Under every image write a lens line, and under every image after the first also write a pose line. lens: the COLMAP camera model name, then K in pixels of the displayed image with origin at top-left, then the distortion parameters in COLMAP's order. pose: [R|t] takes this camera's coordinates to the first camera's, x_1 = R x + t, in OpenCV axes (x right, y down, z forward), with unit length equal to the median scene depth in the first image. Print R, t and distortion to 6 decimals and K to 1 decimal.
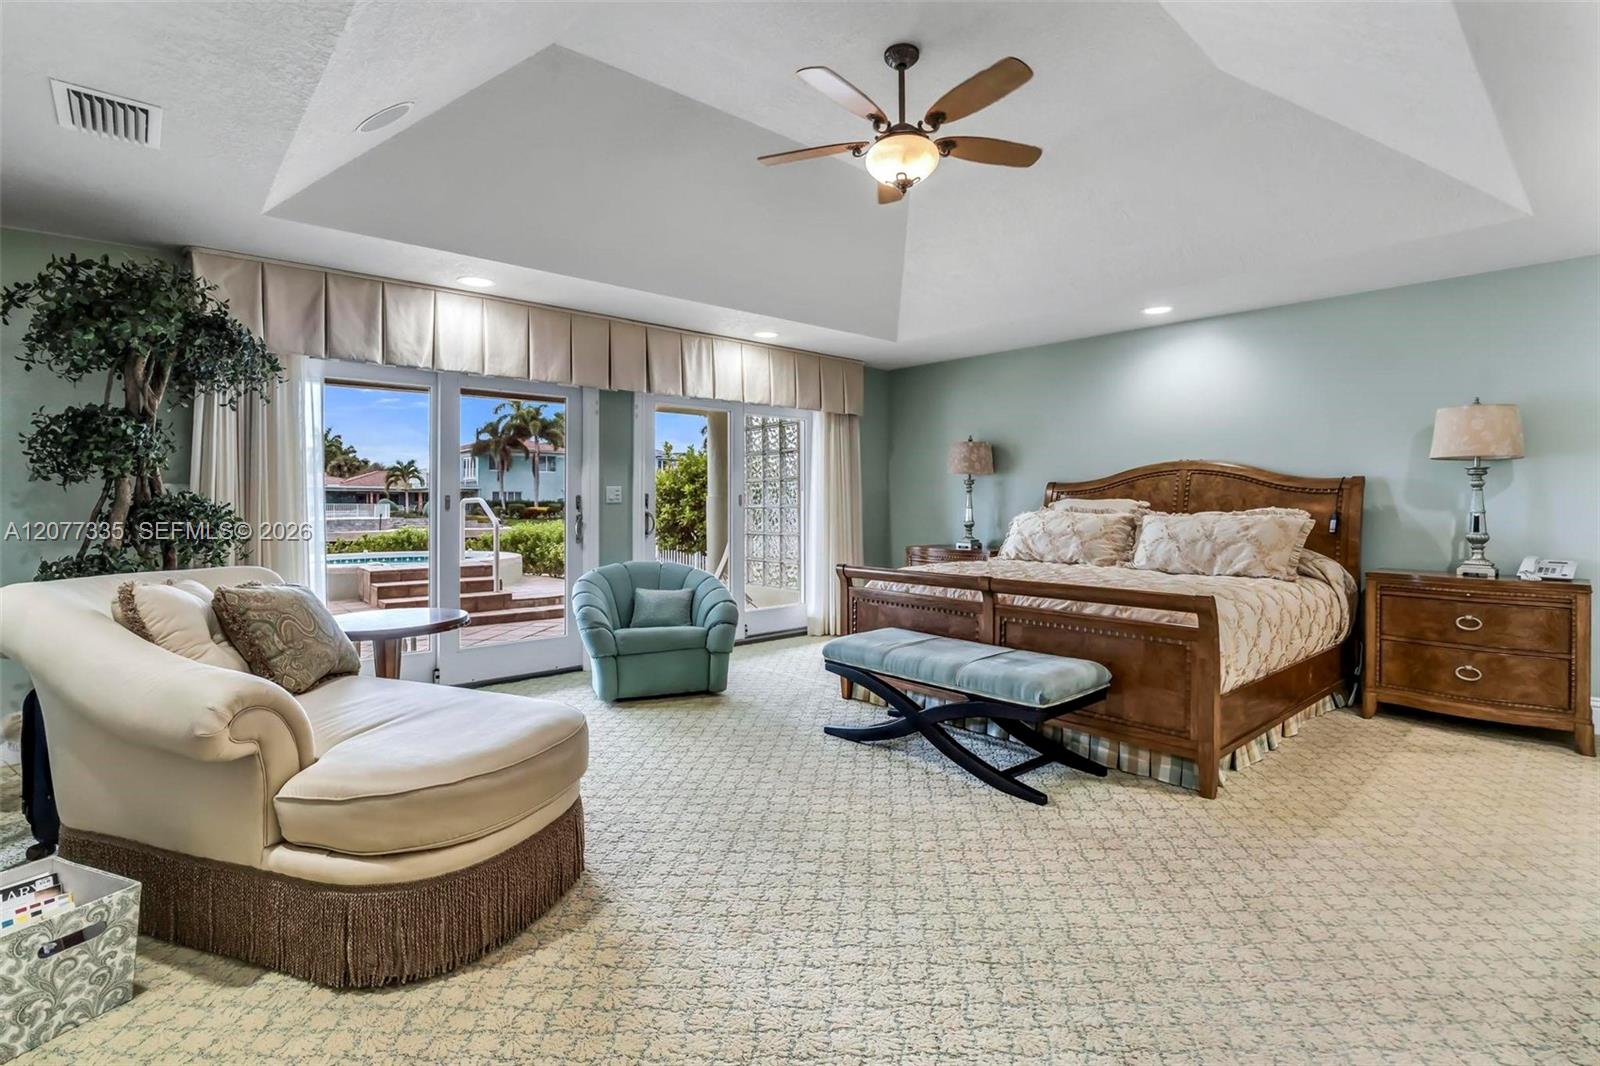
lens RADIAL K [[768.4, 0, 801.8], [0, 768.4, 500.6], [0, 0, 1]] dist [0.000693, 0.000183]
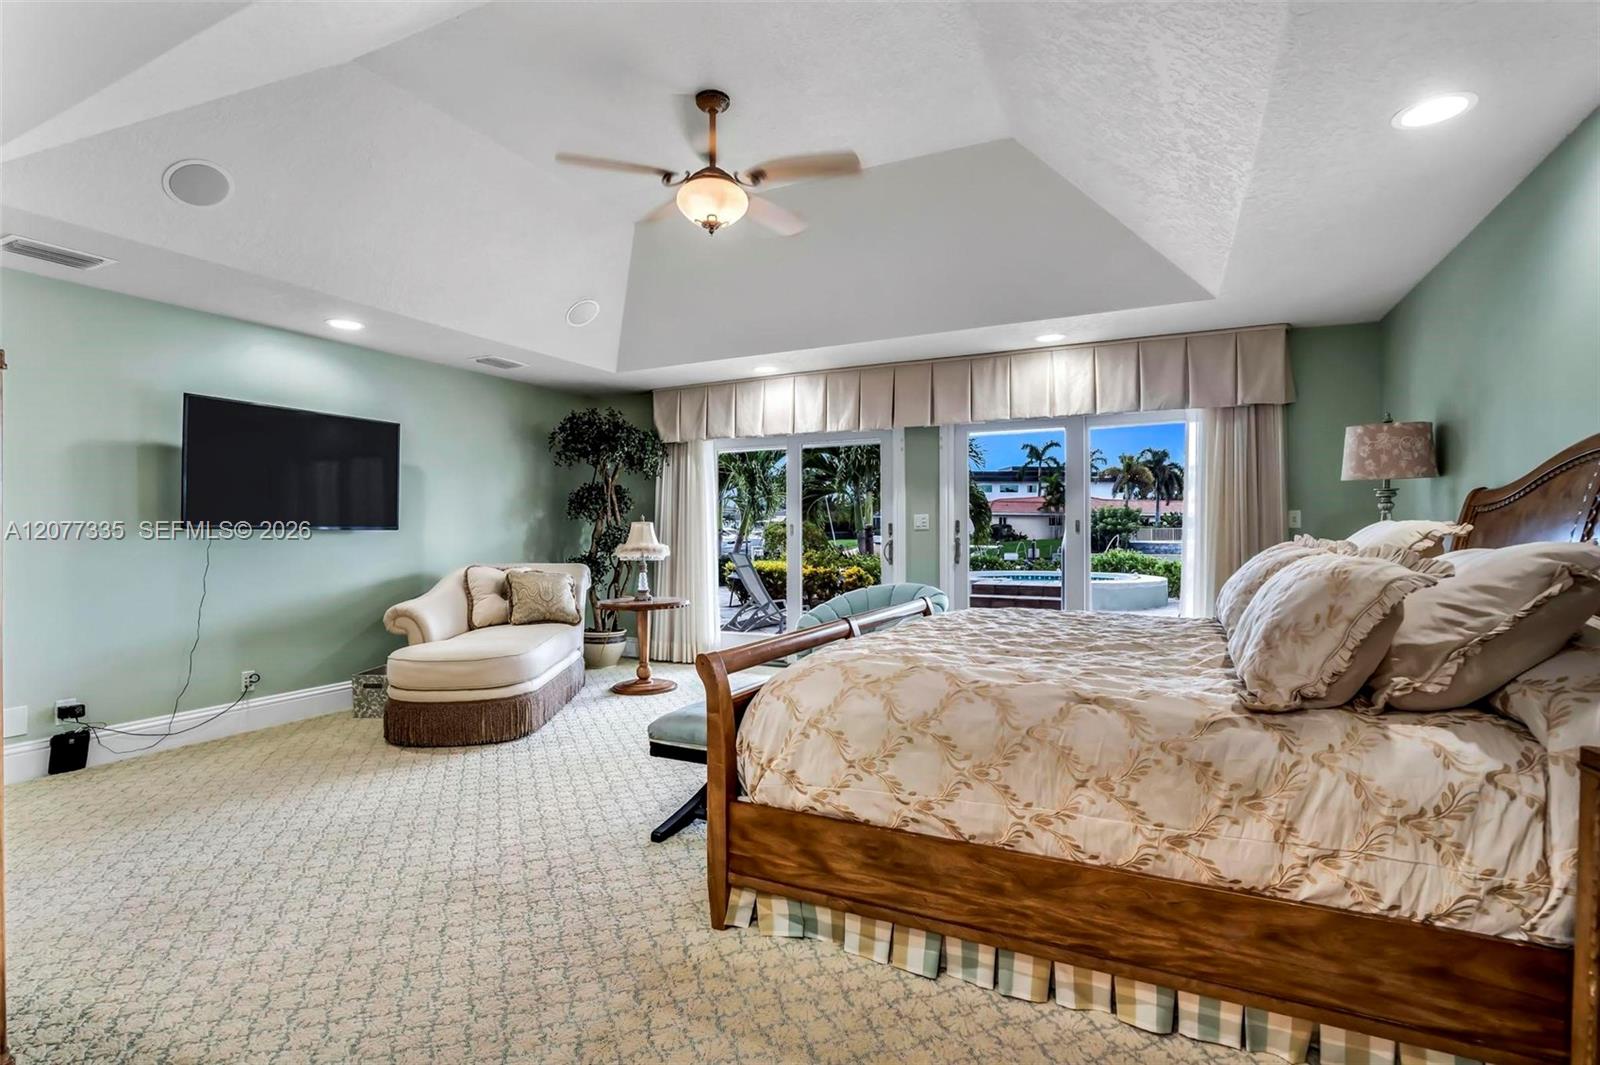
lens RADIAL K [[742.7, 0, 806.5], [0, 742.7, 523.8], [0, 0, 1]] dist [-0.018527, 0.000365]
pose [[0.380931, -0.009903, -0.924551, 0.695321], [0.004946, 0.999950, -0.008673, 0.003693], [0.924590, -0.001269, 0.380961, 0.457582]]
